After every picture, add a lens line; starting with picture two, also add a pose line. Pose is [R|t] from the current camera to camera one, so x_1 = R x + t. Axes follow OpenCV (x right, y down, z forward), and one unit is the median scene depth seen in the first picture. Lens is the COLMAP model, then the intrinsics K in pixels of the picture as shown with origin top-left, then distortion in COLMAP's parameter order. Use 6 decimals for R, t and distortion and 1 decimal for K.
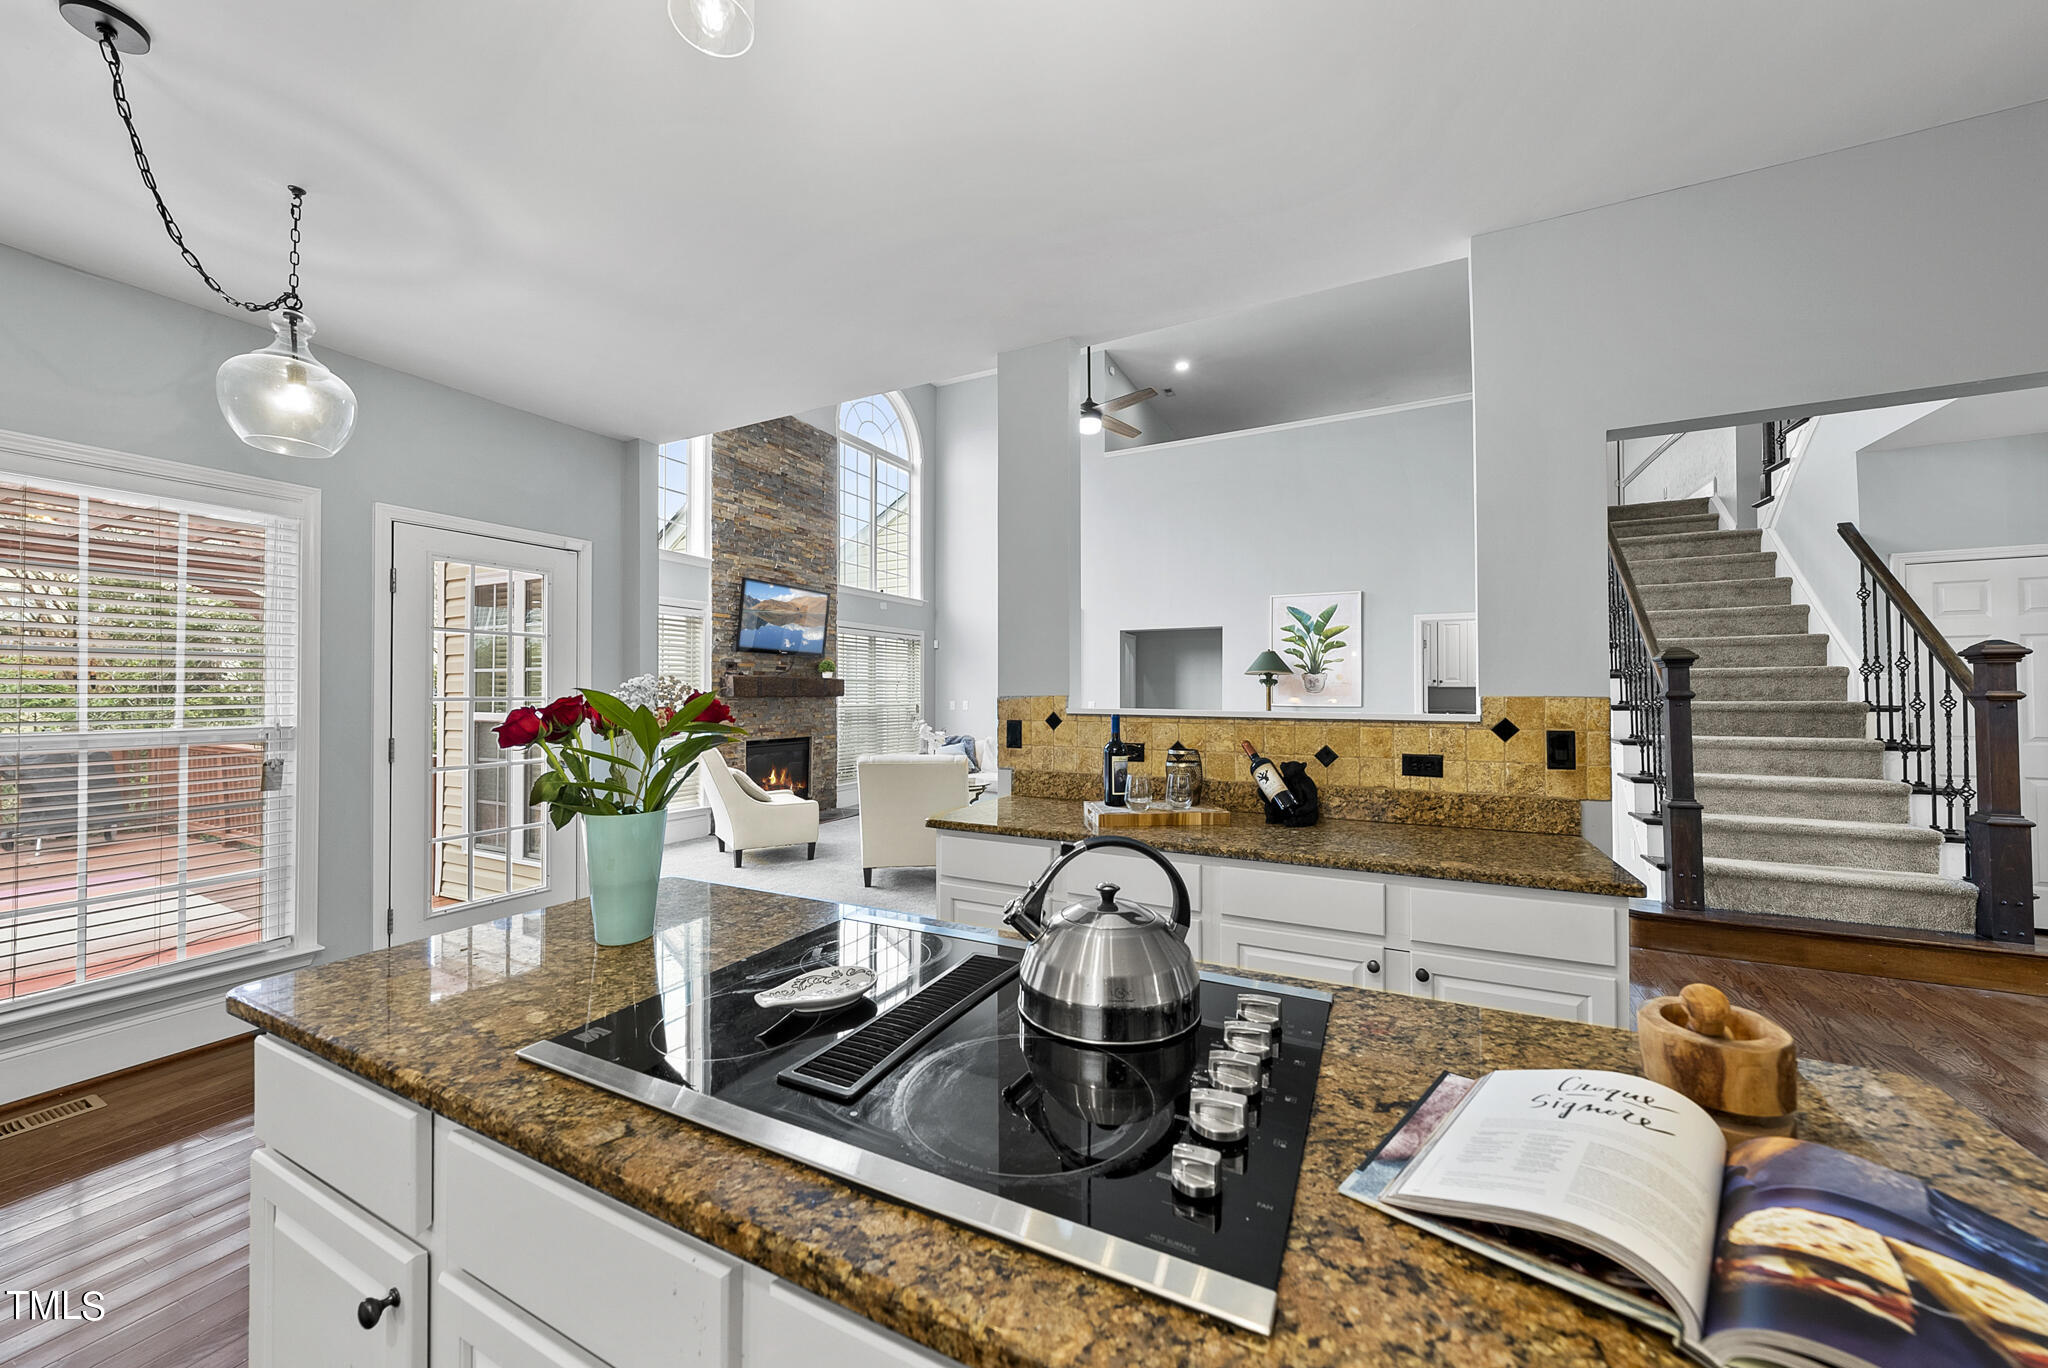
lens RADIAL K [[731.5, 0, 1027.2], [0, 731.5, 682.0], [0, 0, 1]] dist [-0.001811, 0.000080]
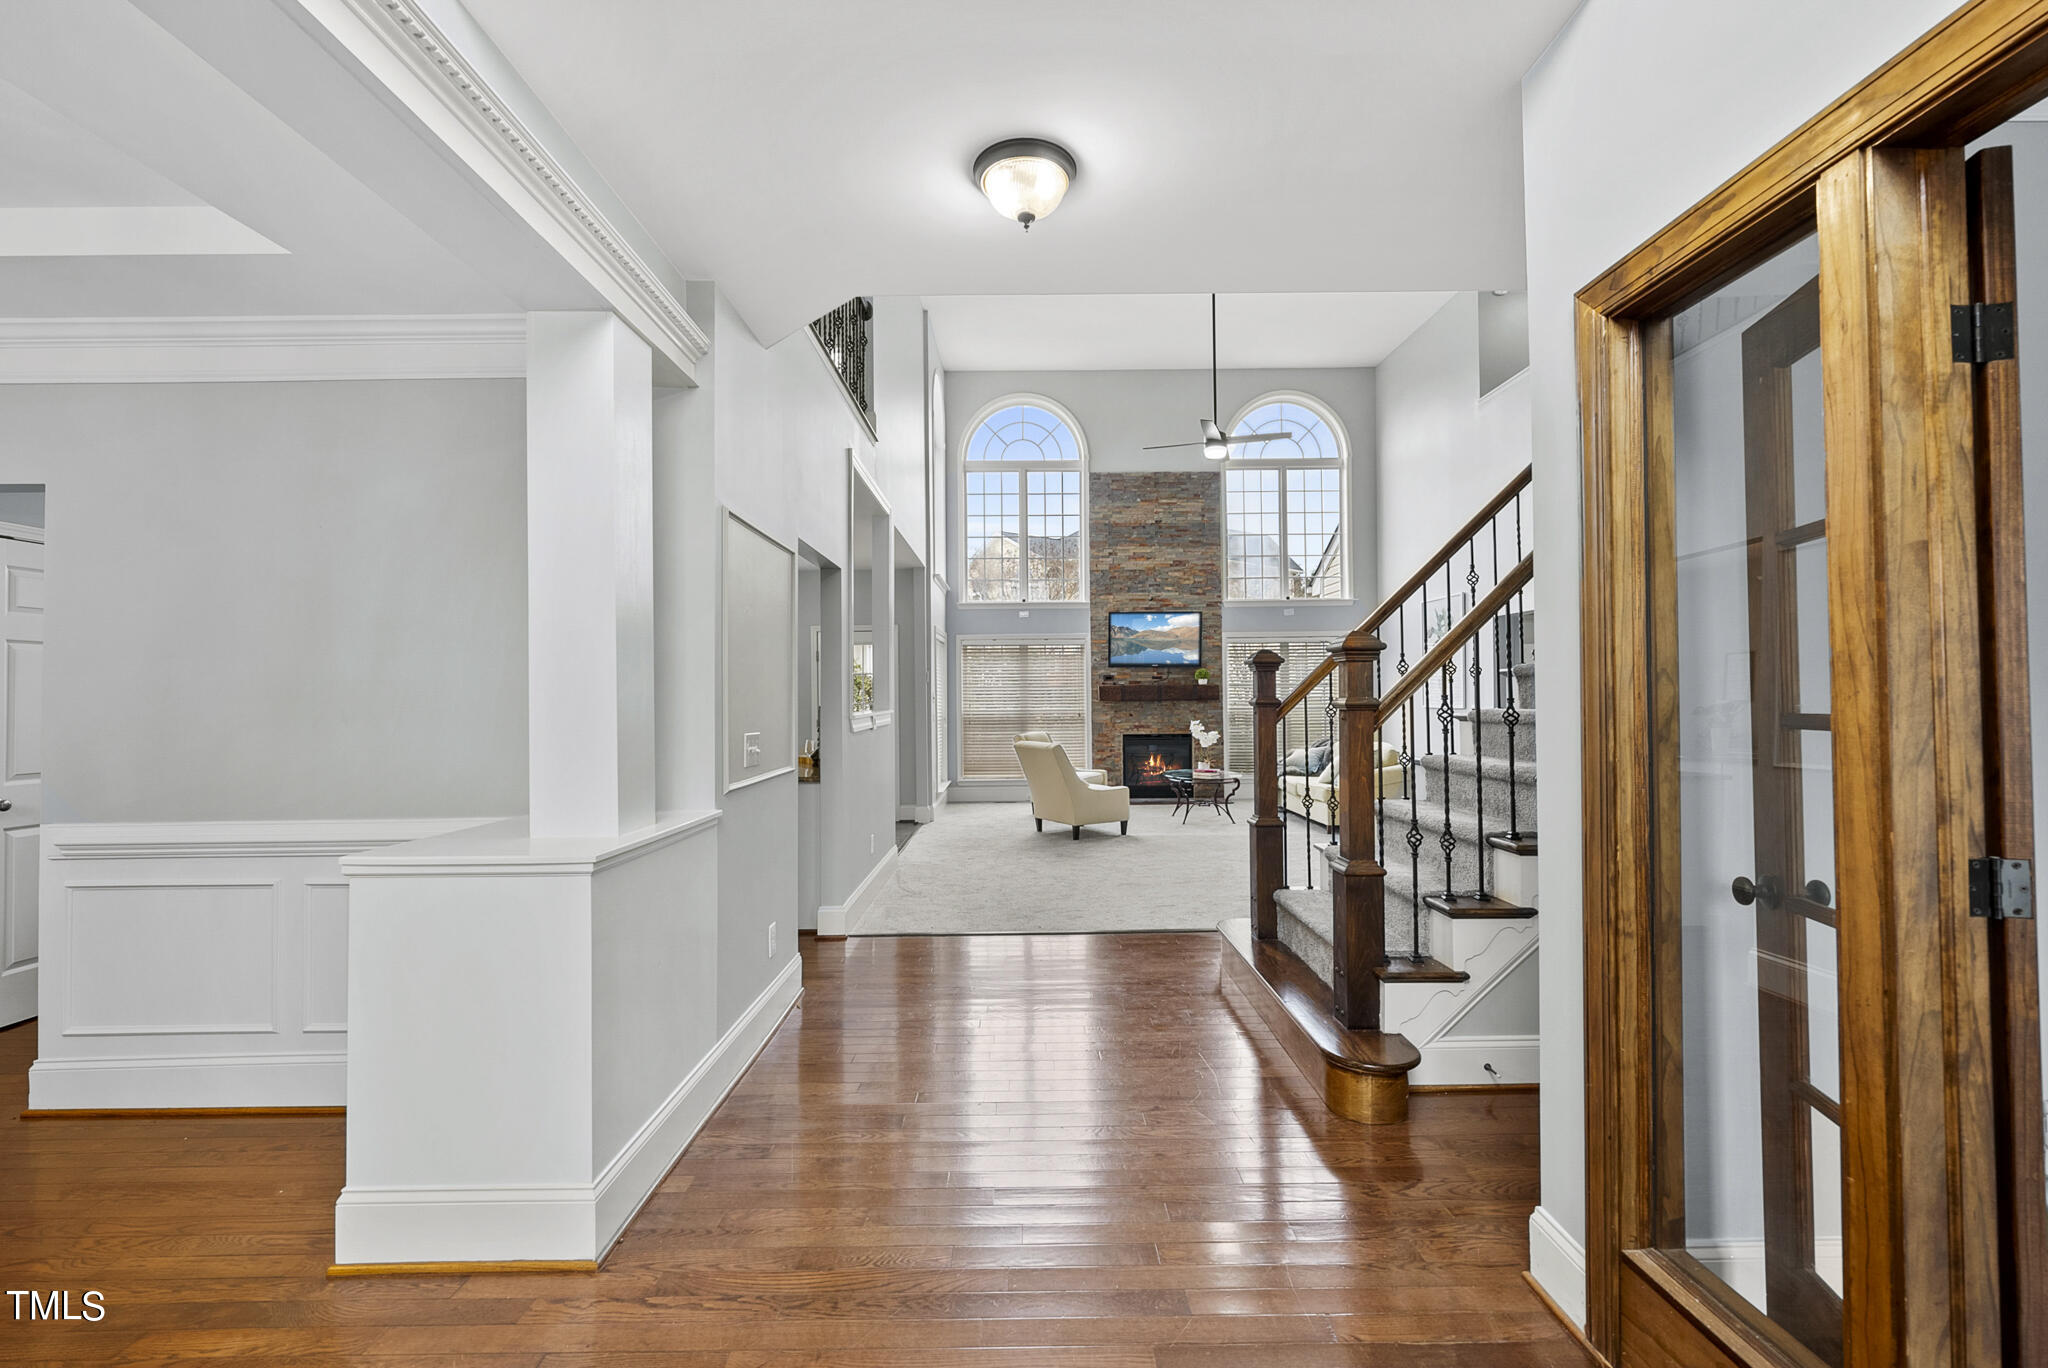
lens RADIAL K [[864.5, 0, 1024.0], [0, 864.5, 684.0], [0, 0, 1]] dist [-0.001443, 0.000168]
pose [[0.456167, -0.017945, -0.889713, 1.096174], [0.024905, 0.999662, -0.007394, -0.003354], [0.889546, -0.018785, 0.456460, 0.153928]]
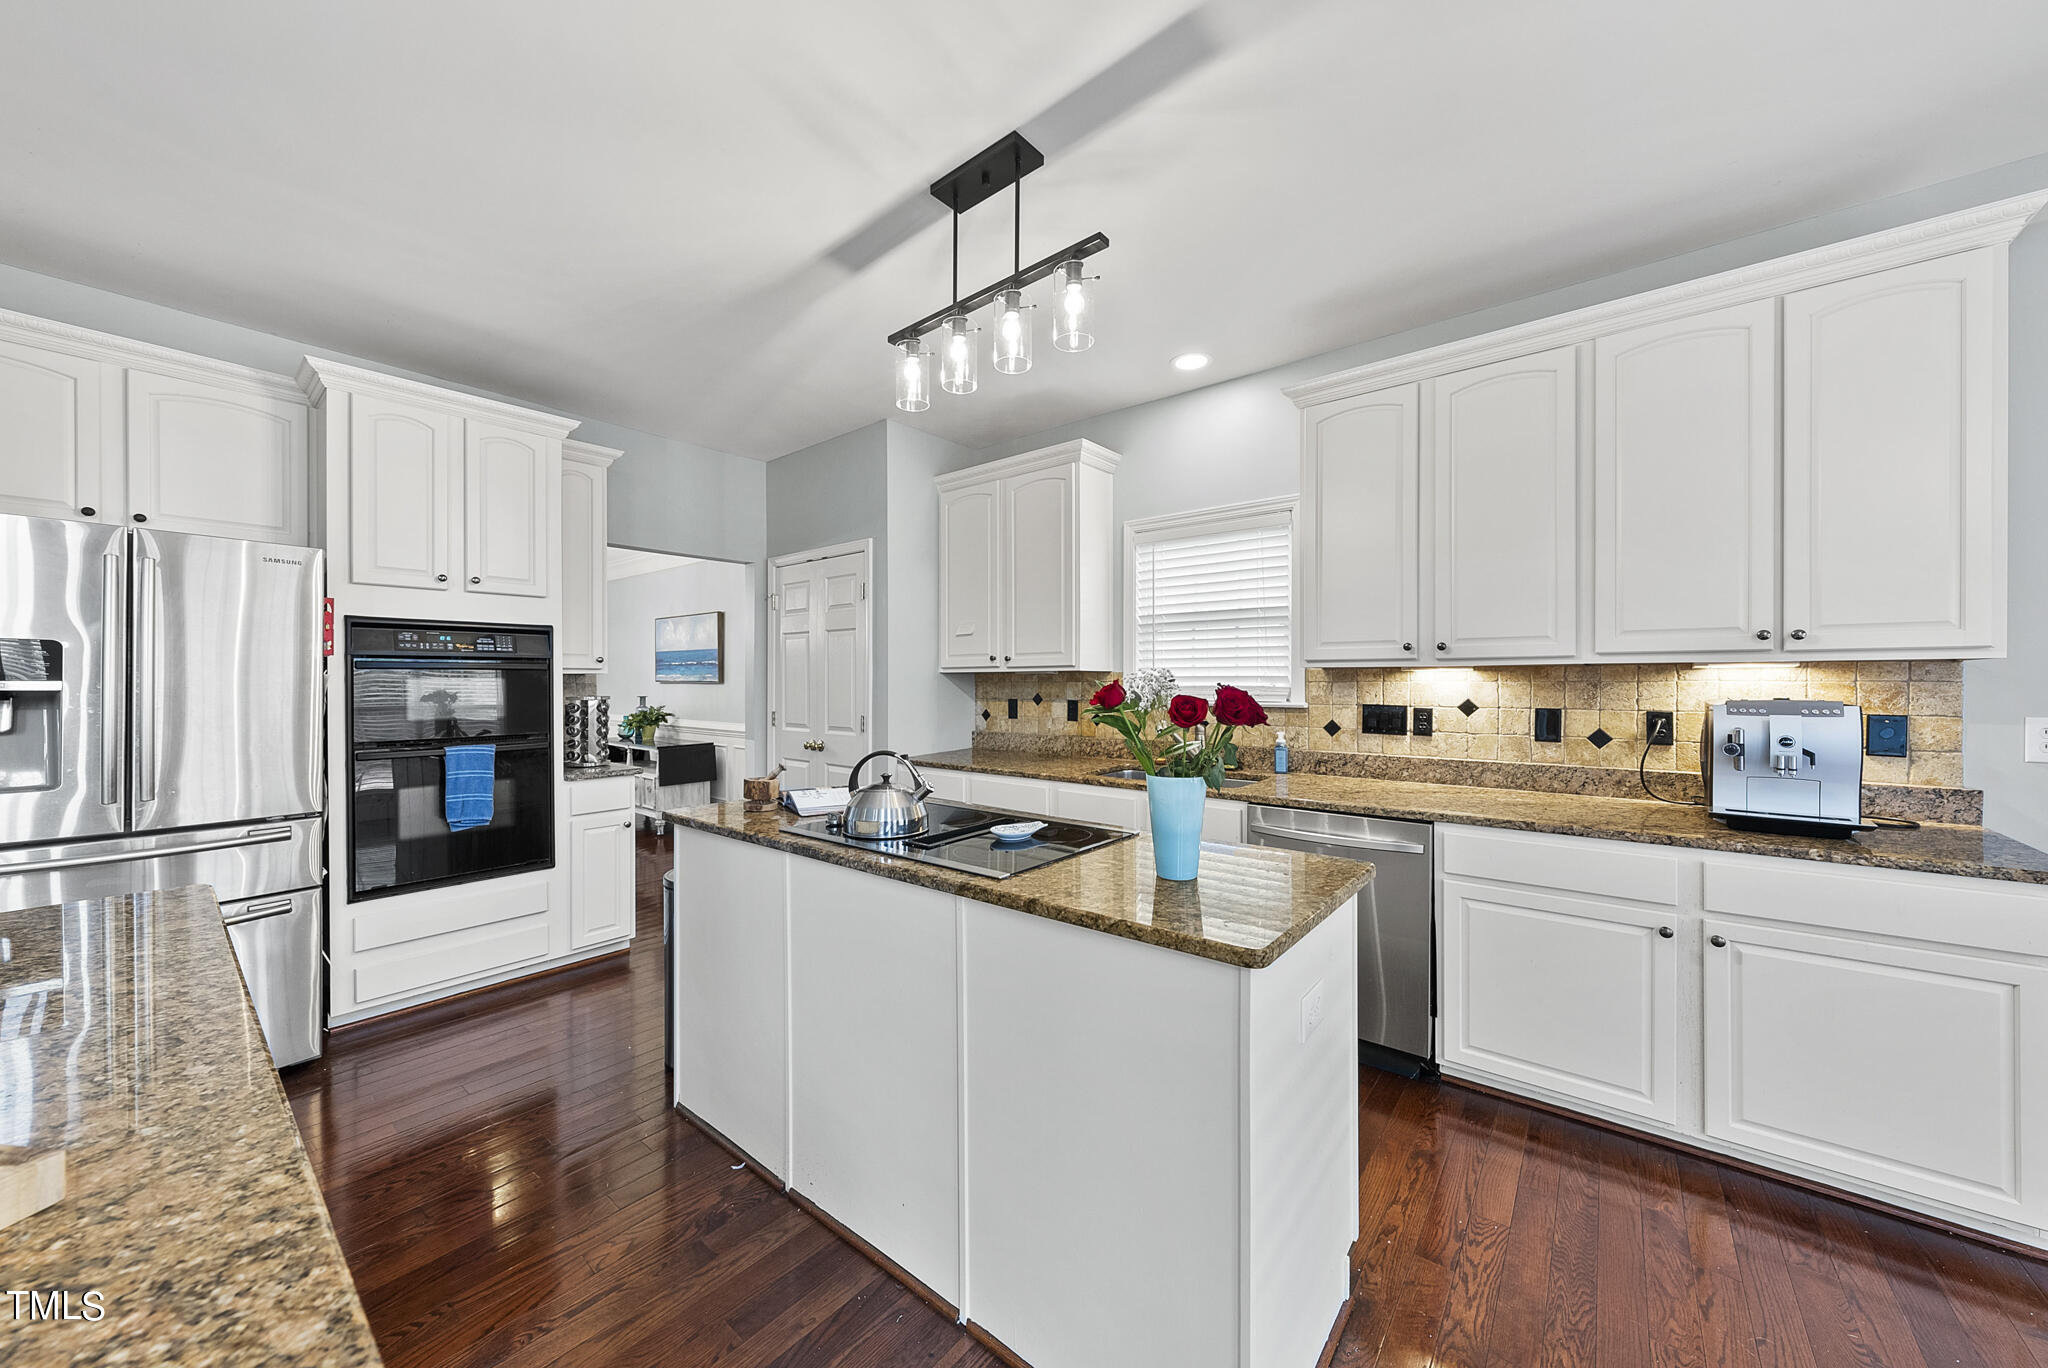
lens RADIAL K [[722.6, 0, 1024.0], [0, 722.6, 684.0], [0, 0, 1]] dist [-0.003174, -0.000248]
pose [[-0.976765, 0.000655, 0.214310, -0.111121], [-0.002595, 0.999886, -0.014883, 0.006687], [-0.214295, -0.015093, -0.976652, 0.455031]]
